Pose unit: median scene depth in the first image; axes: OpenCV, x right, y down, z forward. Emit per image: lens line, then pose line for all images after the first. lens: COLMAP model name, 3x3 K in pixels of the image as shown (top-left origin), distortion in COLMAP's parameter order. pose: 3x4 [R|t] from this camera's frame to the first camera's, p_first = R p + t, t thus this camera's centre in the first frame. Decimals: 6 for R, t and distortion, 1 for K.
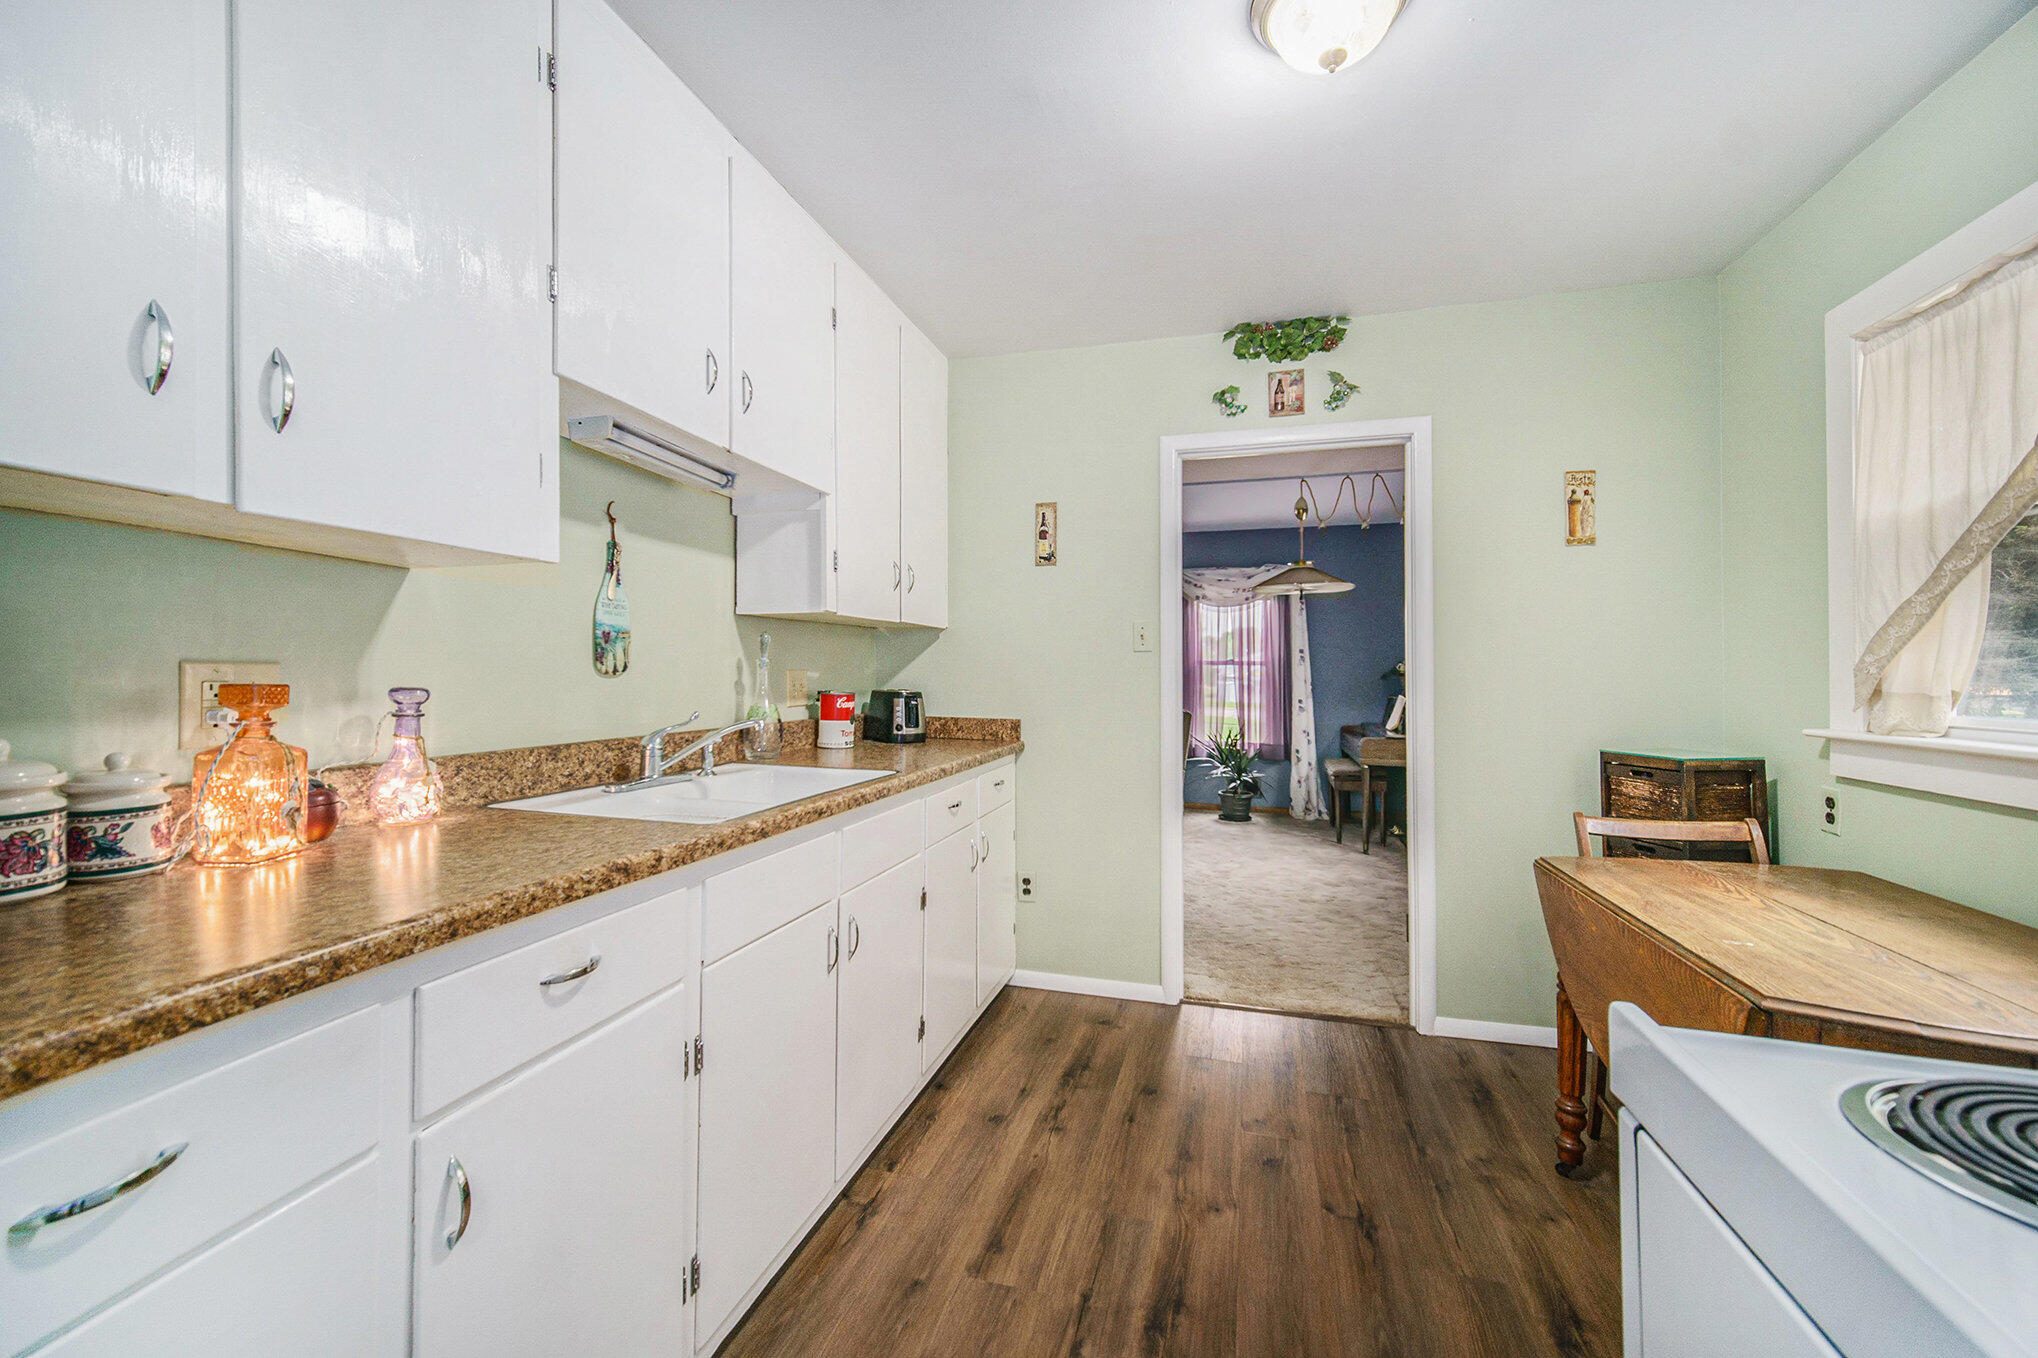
lens RADIAL K [[855.1, 0, 1025.6], [0, 855.1, 671.4], [0, 0, 1]] dist [-0.001978, -0.017922]
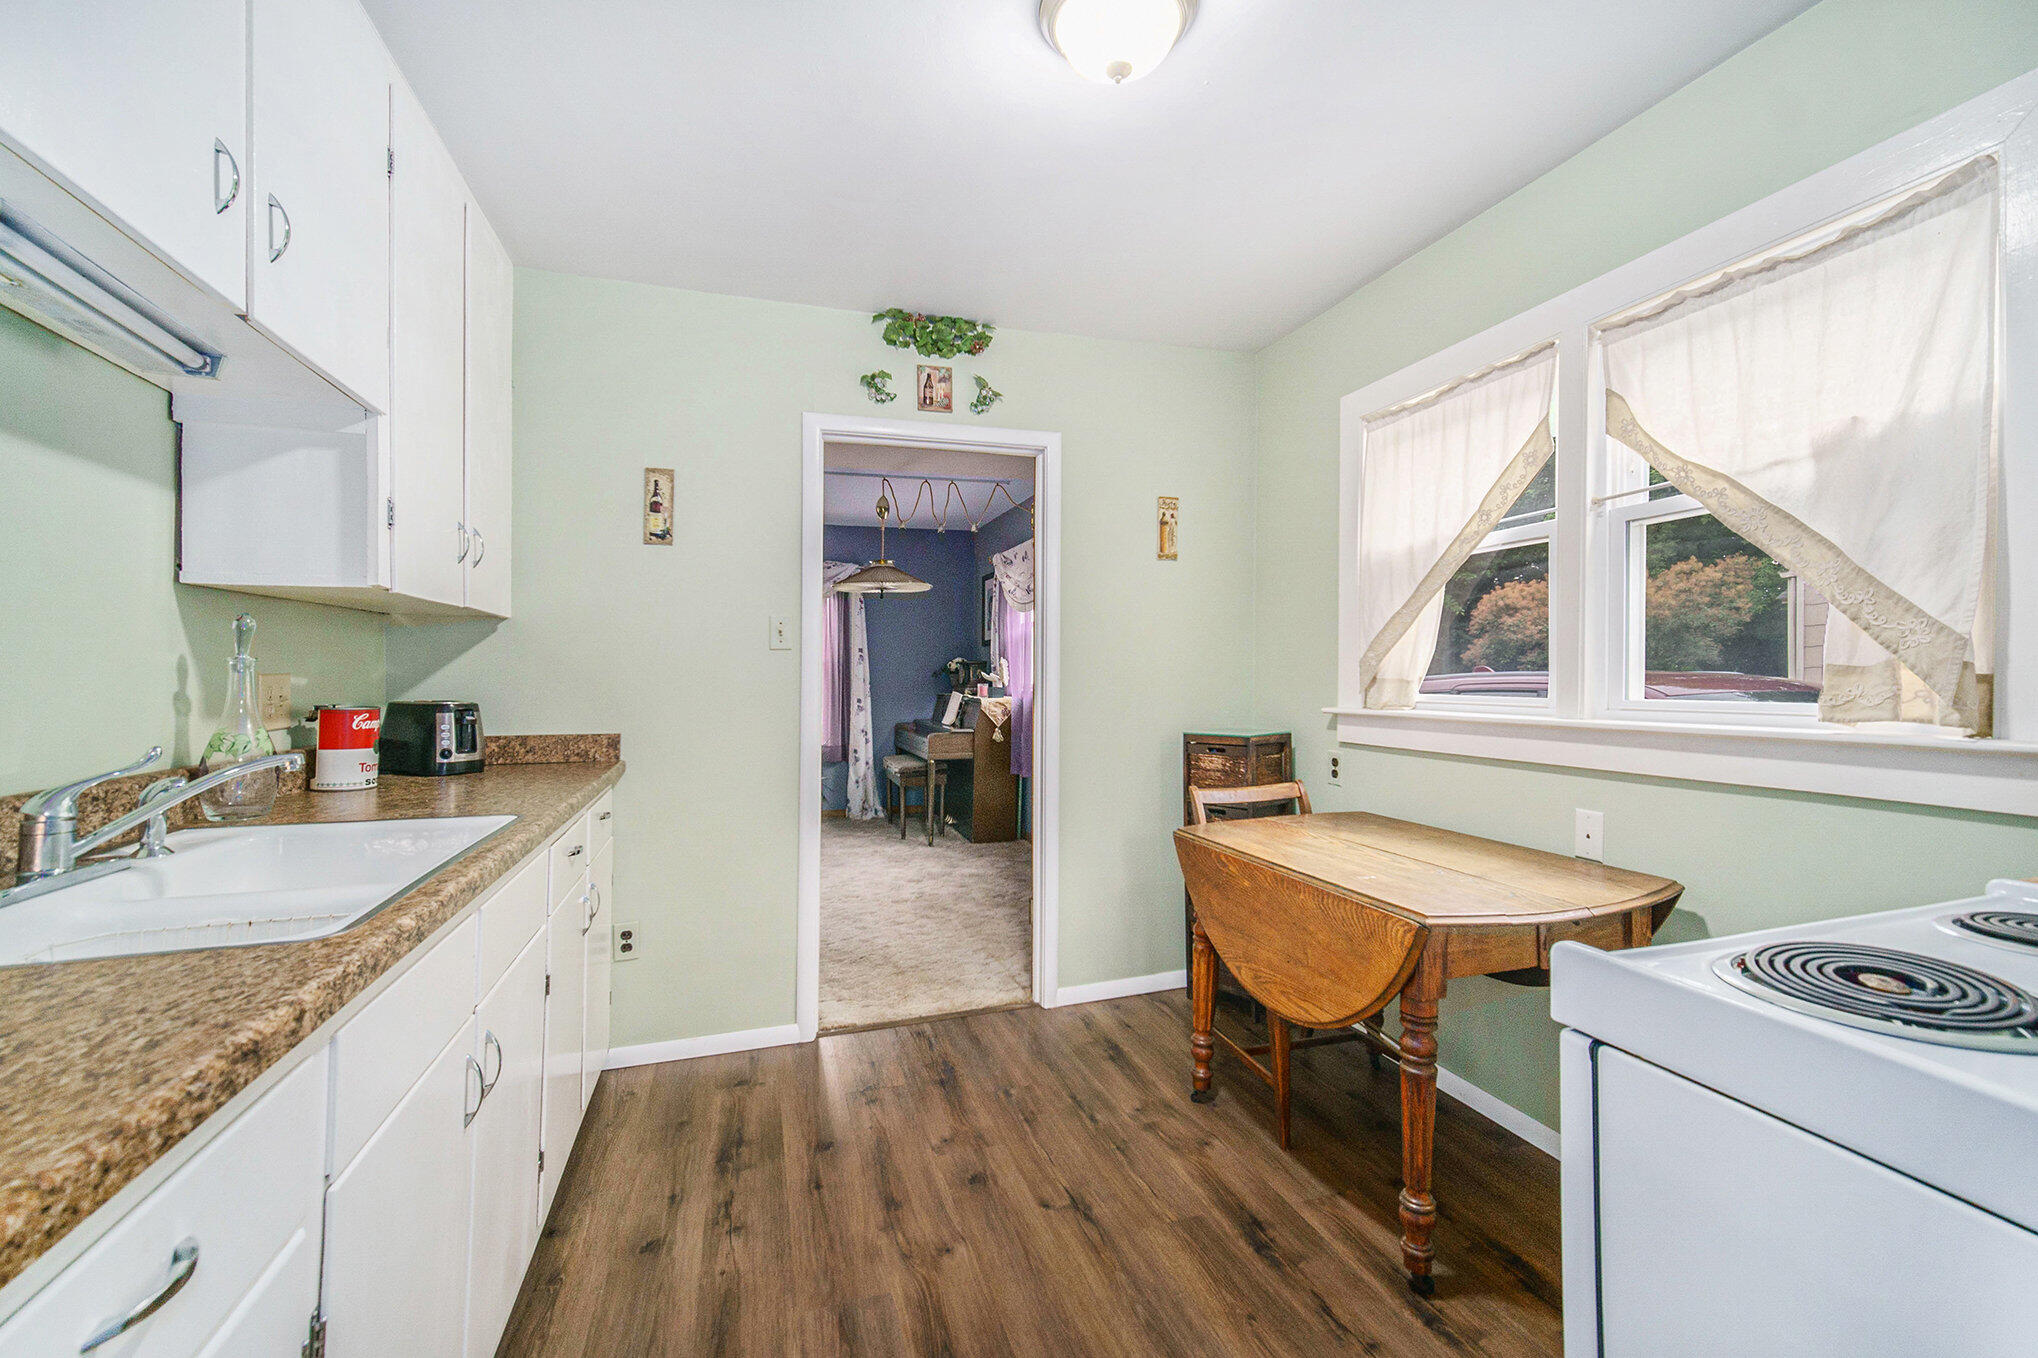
lens RADIAL K [[858.5, 0, 1080.9], [0, 858.5, 649.9], [0, 0, 1]] dist [-0.020203, 0.005679]
pose [[0.807956, 0.001928, 0.589240, -0.143930], [0.013031, 0.999692, -0.021140, 0.000279], [-0.589099, 0.024758, 0.807682, 0.106365]]
